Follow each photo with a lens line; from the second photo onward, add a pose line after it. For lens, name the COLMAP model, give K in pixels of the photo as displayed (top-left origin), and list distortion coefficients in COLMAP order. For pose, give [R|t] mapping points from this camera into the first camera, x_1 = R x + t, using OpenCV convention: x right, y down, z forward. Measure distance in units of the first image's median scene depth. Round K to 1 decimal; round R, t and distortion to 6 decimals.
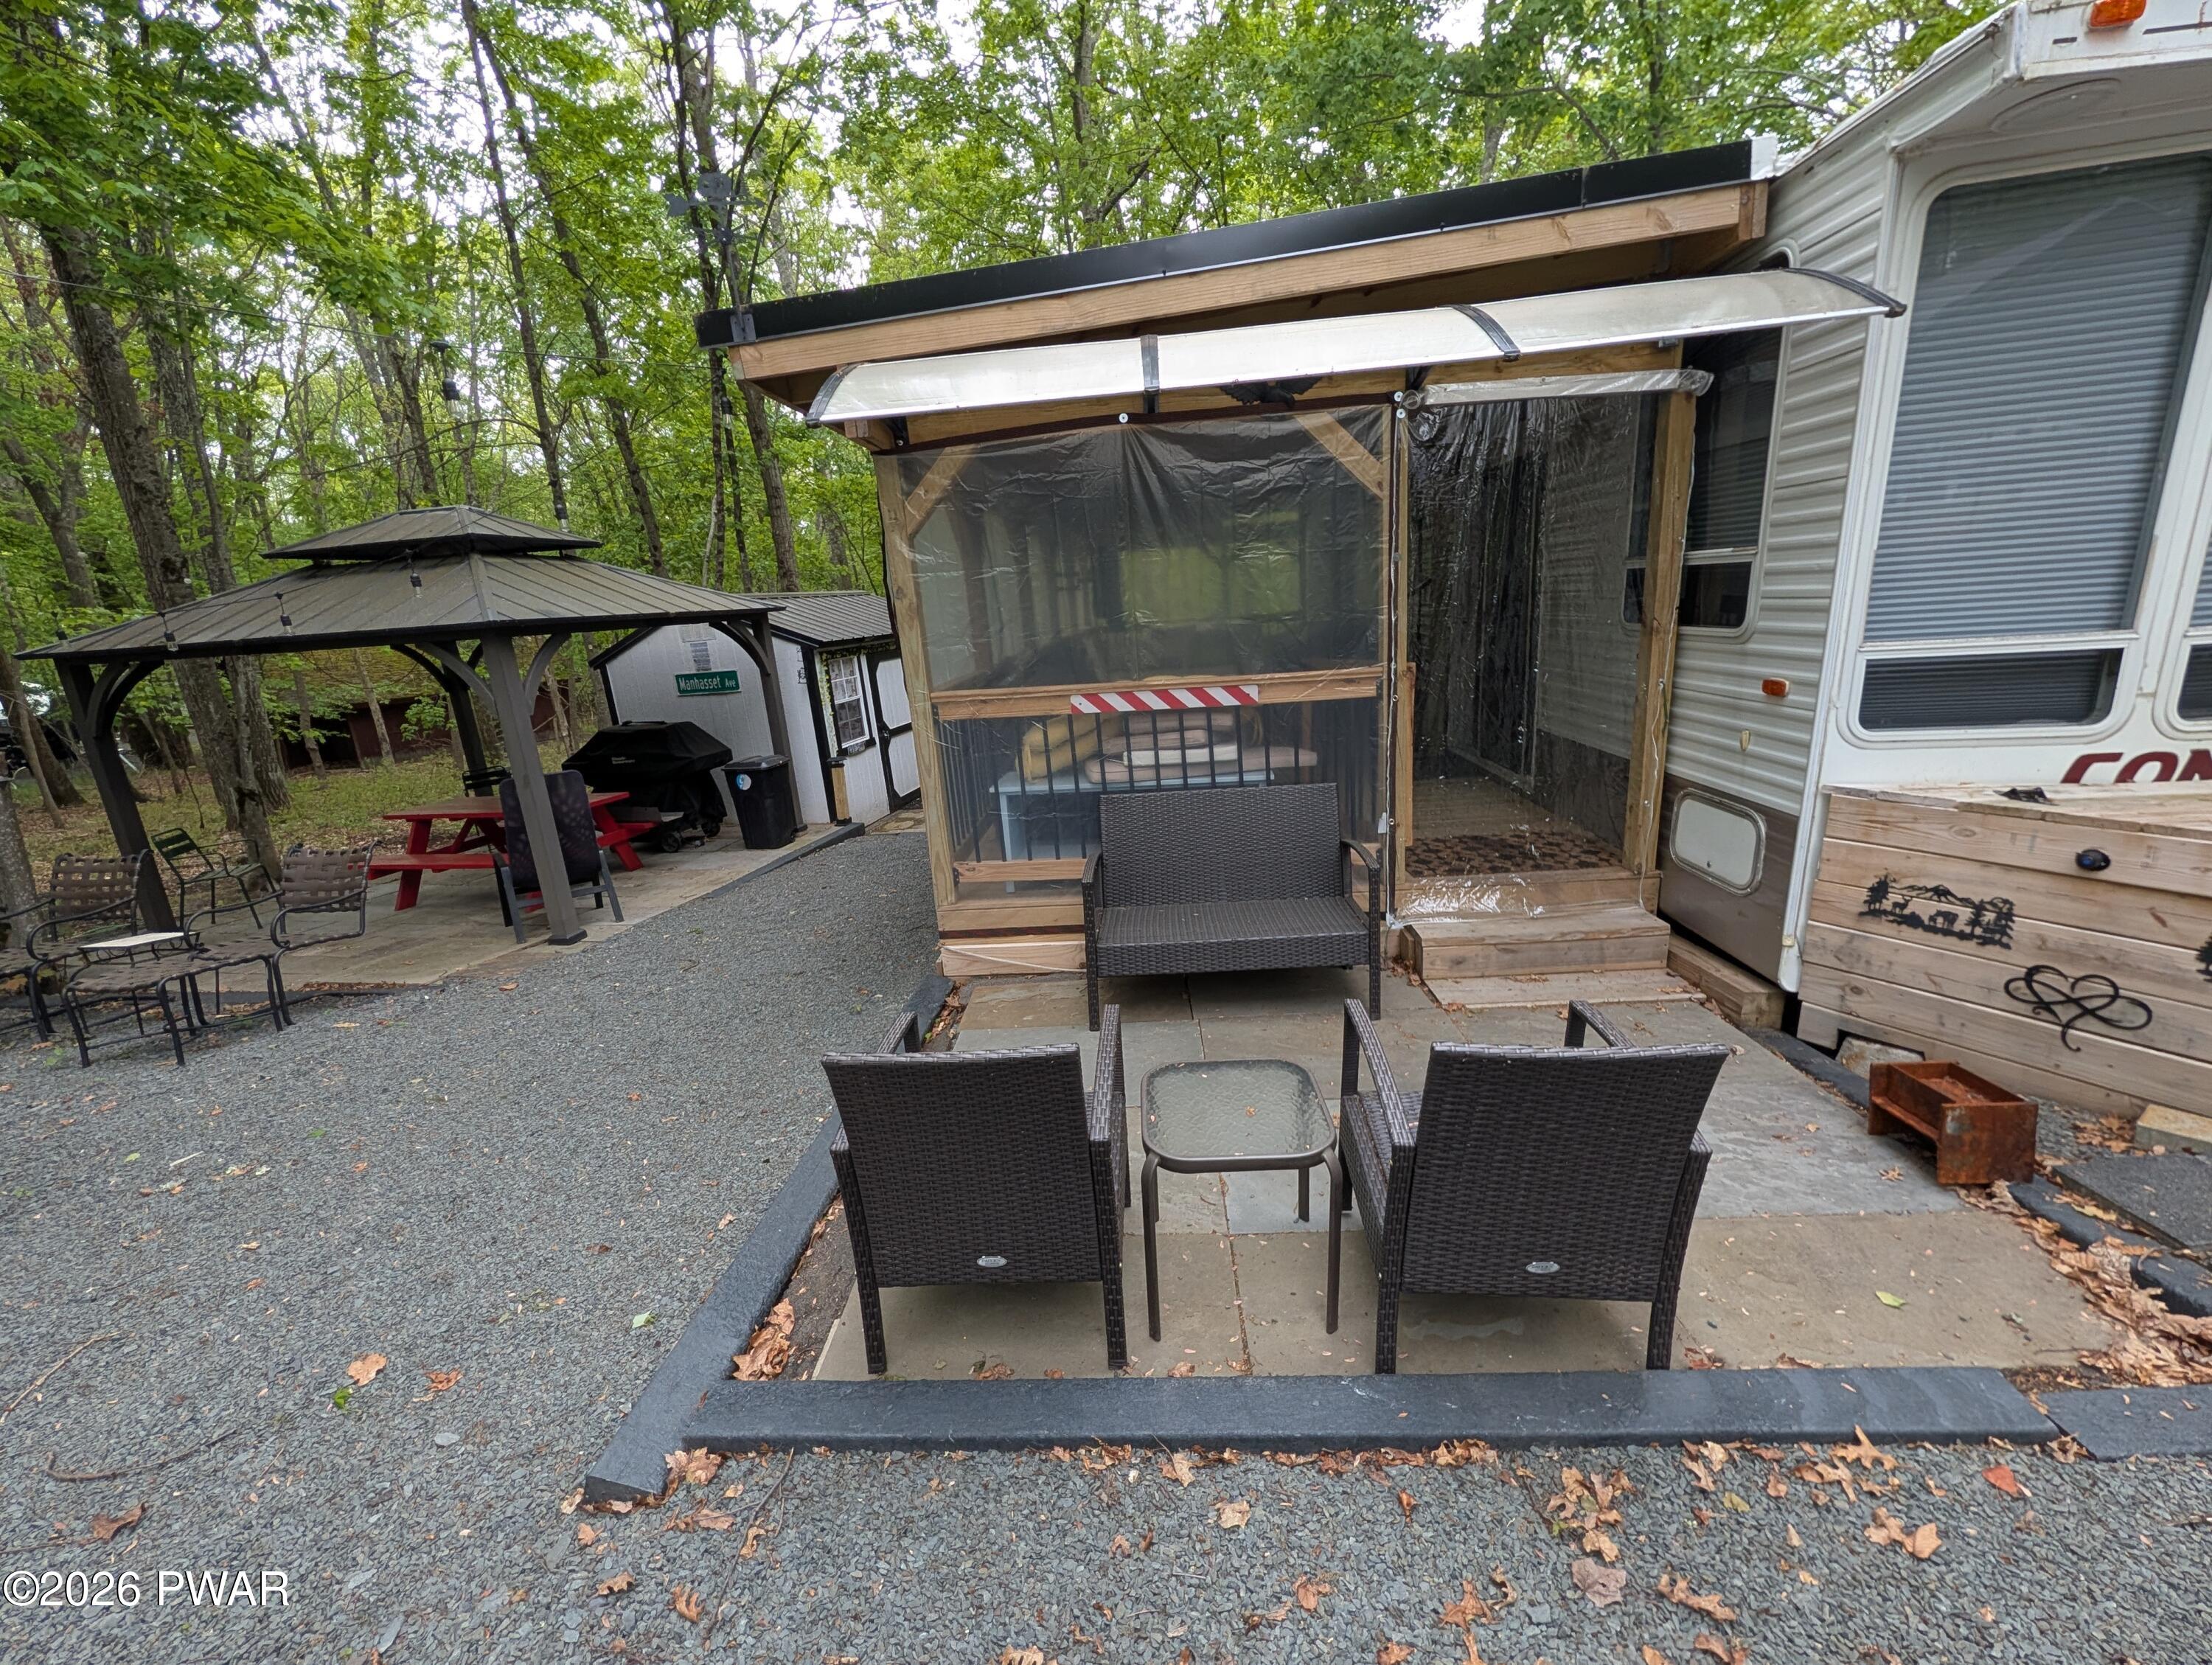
lens RADIAL K [[895.4, 0, 1106.0], [0, 895.4, 832.5], [0, 0, 1]] dist [-0.000483, 0.000055]
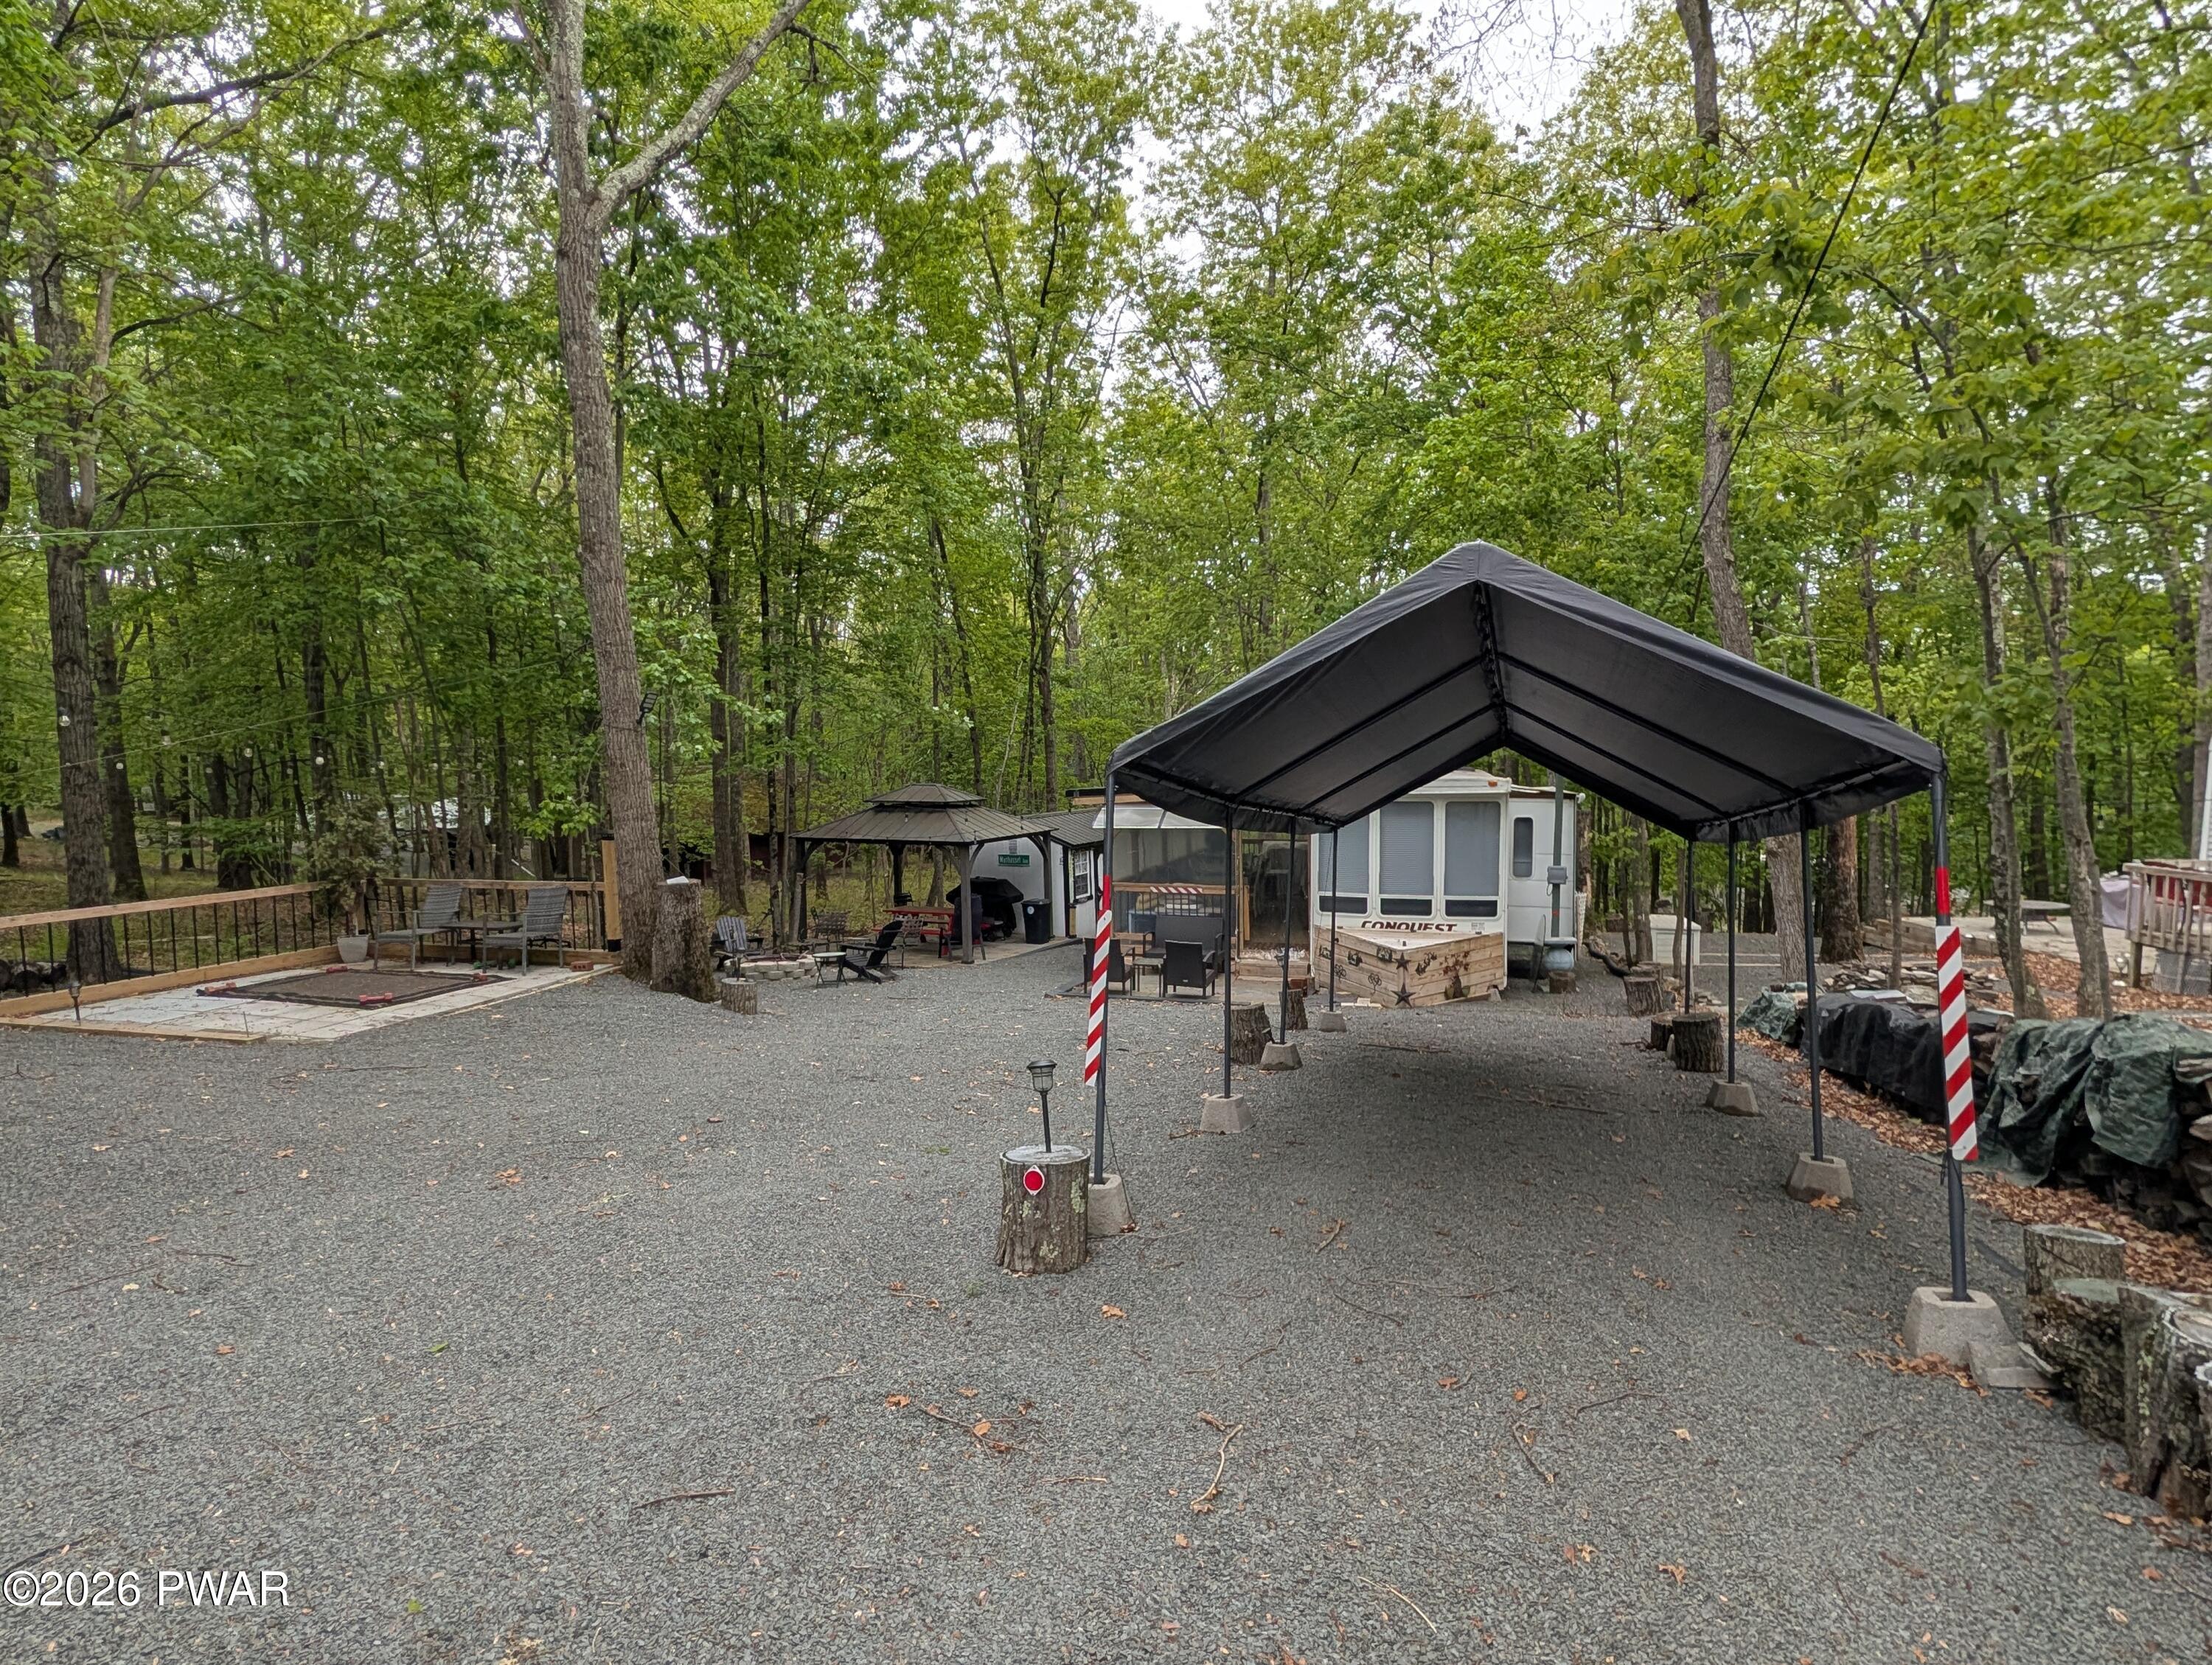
lens RADIAL K [[1055.1, 0, 1123.6], [0, 1055.1, 845.9], [0, 0, 1]] dist [0.000752, -0.000259]
pose [[0.973140, 0.075396, -0.217519, 0.747061], [-0.110375, 0.981976, -0.153427, 0.338983], [0.202031, 0.173315, 0.963922, -3.057725]]
